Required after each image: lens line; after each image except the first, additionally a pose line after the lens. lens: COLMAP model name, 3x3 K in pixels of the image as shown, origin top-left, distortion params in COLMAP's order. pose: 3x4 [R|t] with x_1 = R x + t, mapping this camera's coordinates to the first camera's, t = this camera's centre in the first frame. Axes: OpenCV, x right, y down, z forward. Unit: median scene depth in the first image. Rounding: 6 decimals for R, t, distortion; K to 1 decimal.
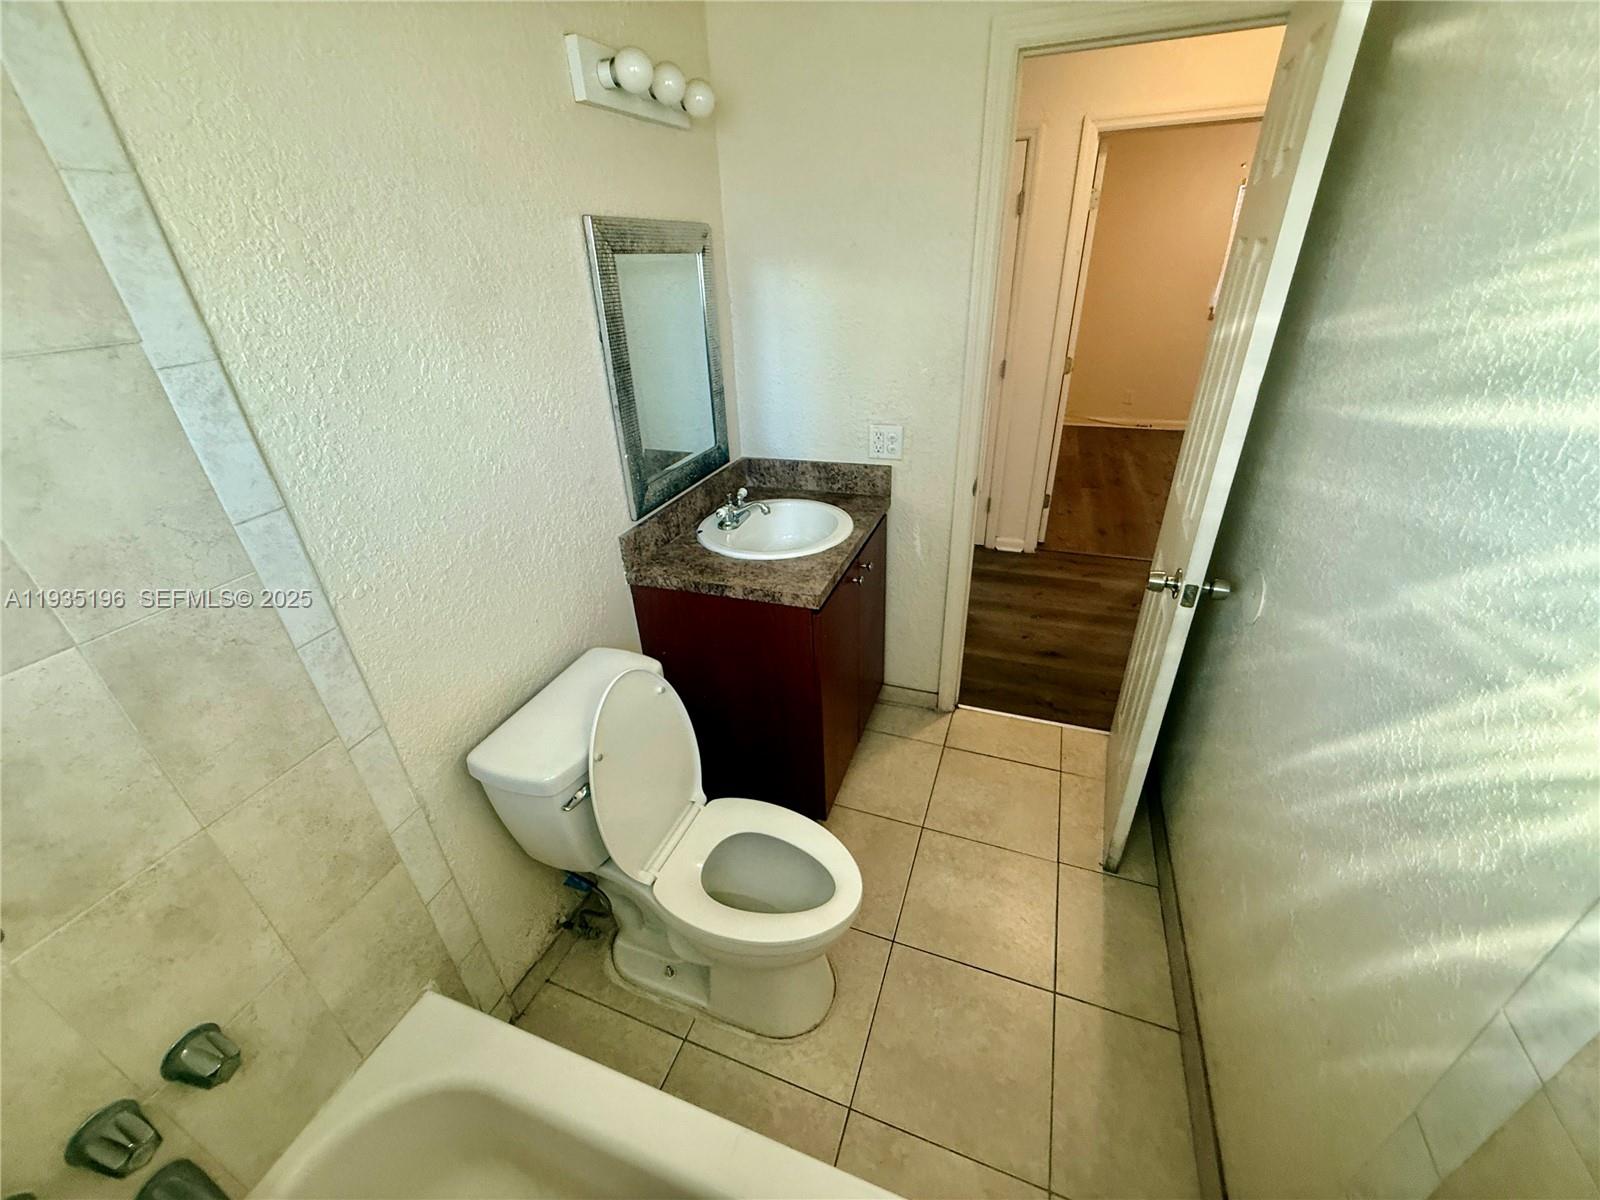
lens RADIAL K [[637.3, 0, 797.7], [0, 637.3, 597.1], [0, 0, 1]] dist [-0.000919, -0.000062]
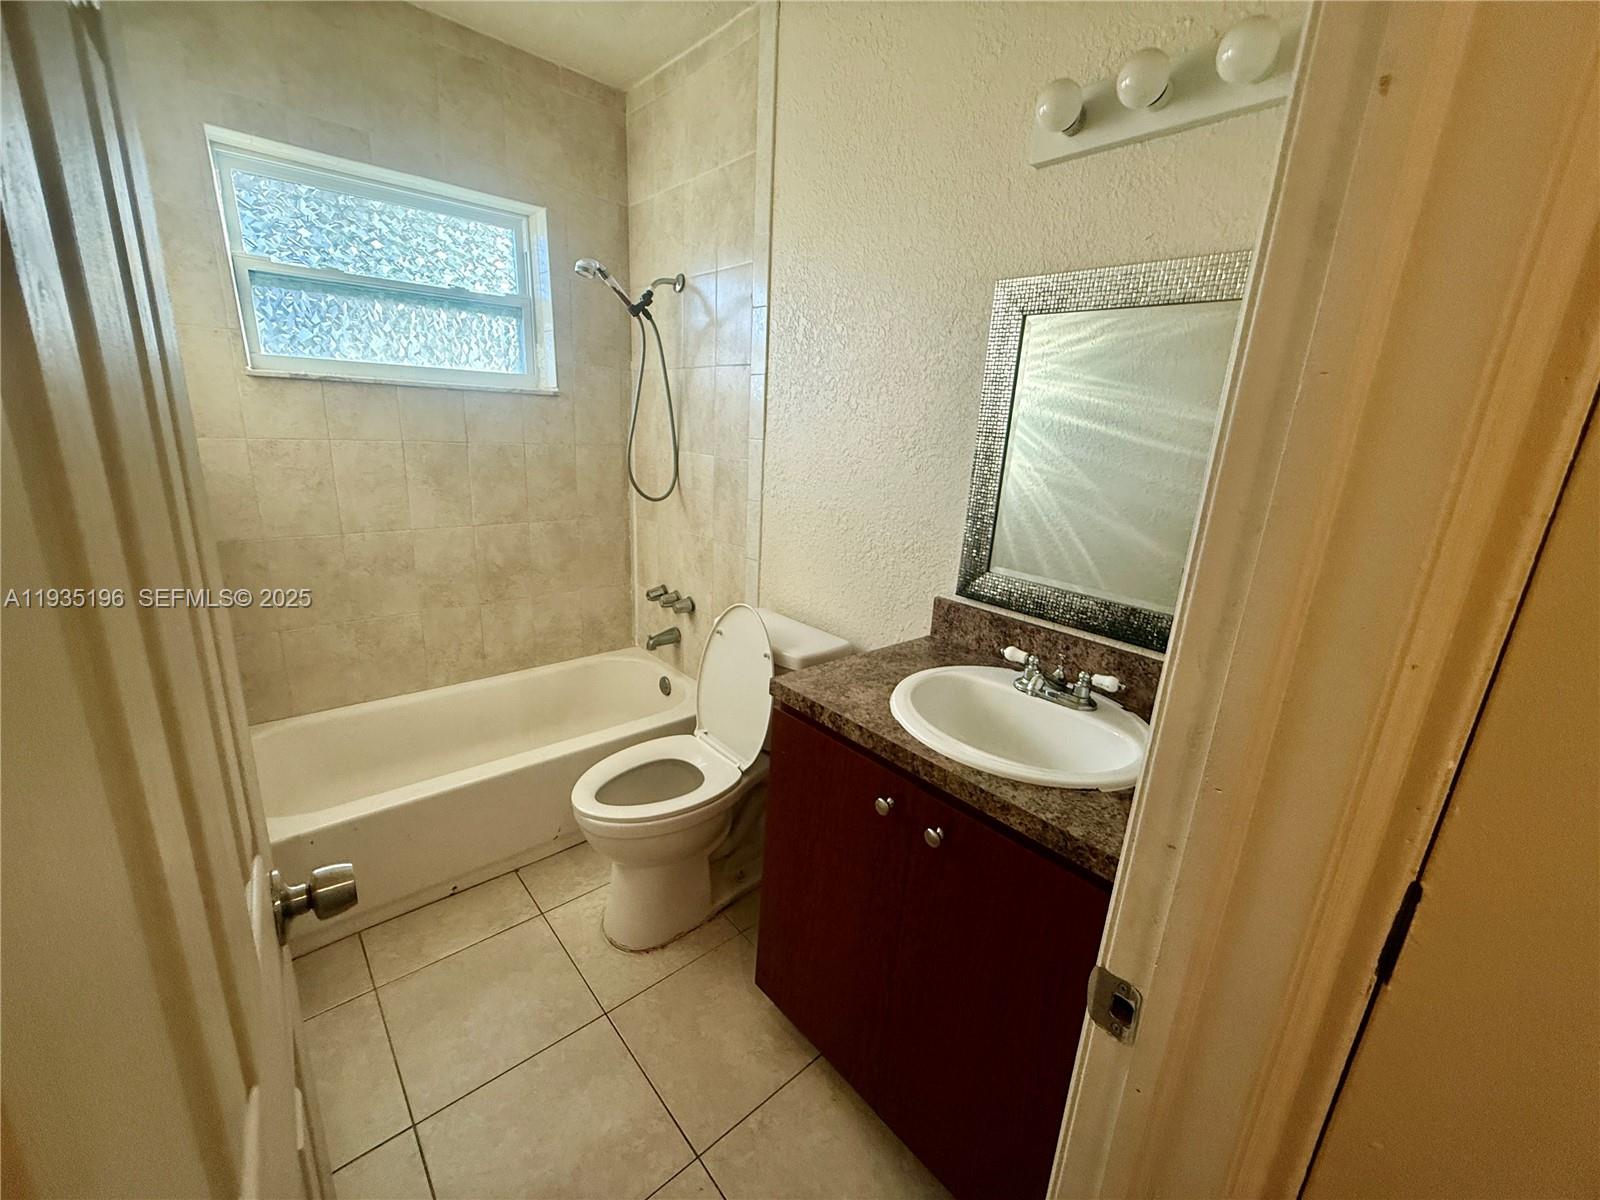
lens RADIAL K [[637.3, 0, 797.7], [0, 637.3, 597.1], [0, 0, 1]] dist [-0.000919, -0.000062]
pose [[-0.467482, 0.245264, -0.849298, 0.638312], [-0.454771, 0.757134, 0.468969, -0.446350], [0.758053, 0.605470, -0.242408, 1.059434]]
